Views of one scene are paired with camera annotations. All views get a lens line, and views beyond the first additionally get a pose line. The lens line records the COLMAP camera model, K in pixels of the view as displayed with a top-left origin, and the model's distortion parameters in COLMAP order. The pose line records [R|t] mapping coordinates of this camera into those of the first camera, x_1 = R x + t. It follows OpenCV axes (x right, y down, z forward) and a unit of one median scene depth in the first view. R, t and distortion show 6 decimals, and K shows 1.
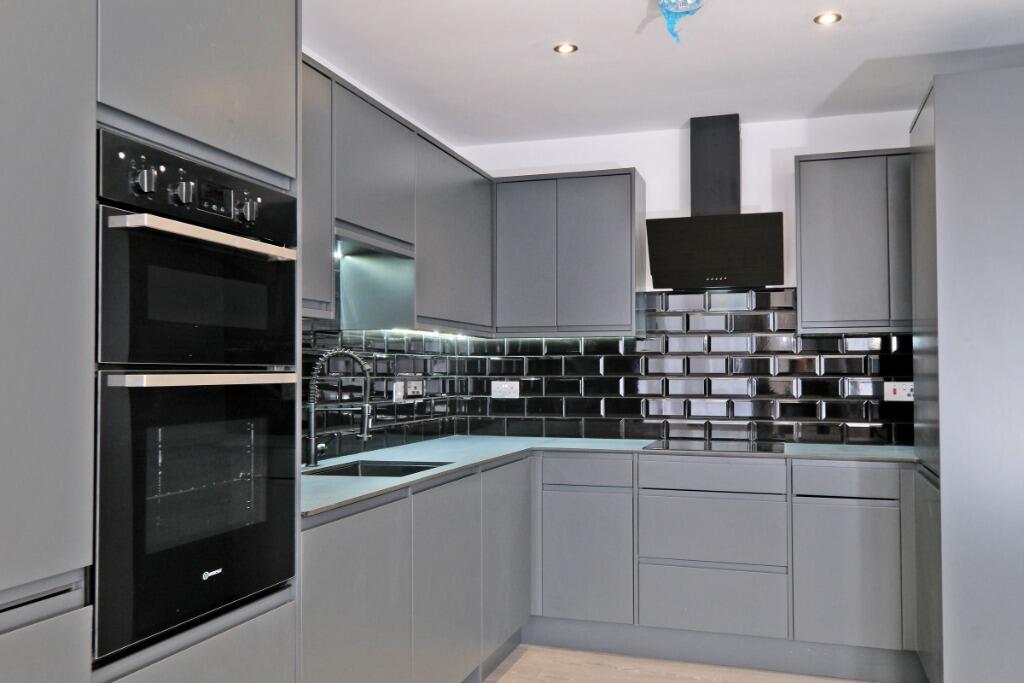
lens RADIAL K [[857.1, 0, 512.0], [0, 857.1, 341.5], [0, 0, 1]] dist [0.000053, 0.000969]
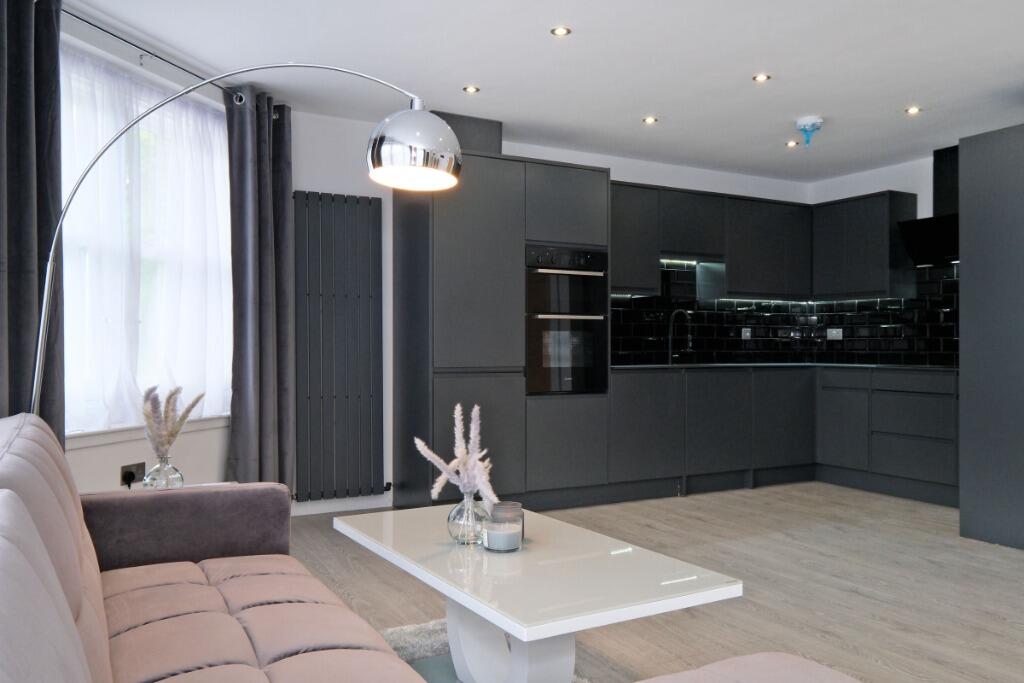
lens RADIAL K [[830.4, 0, 512.0], [0, 830.4, 341.5], [0, 0, 1]] dist [0.000154, -0.000005]
pose [[0.742162, 0.003334, -0.670212, 0.747491], [0.020119, 0.999426, 0.027251, 0.021581], [0.669919, -0.033709, 0.741669, -0.679458]]
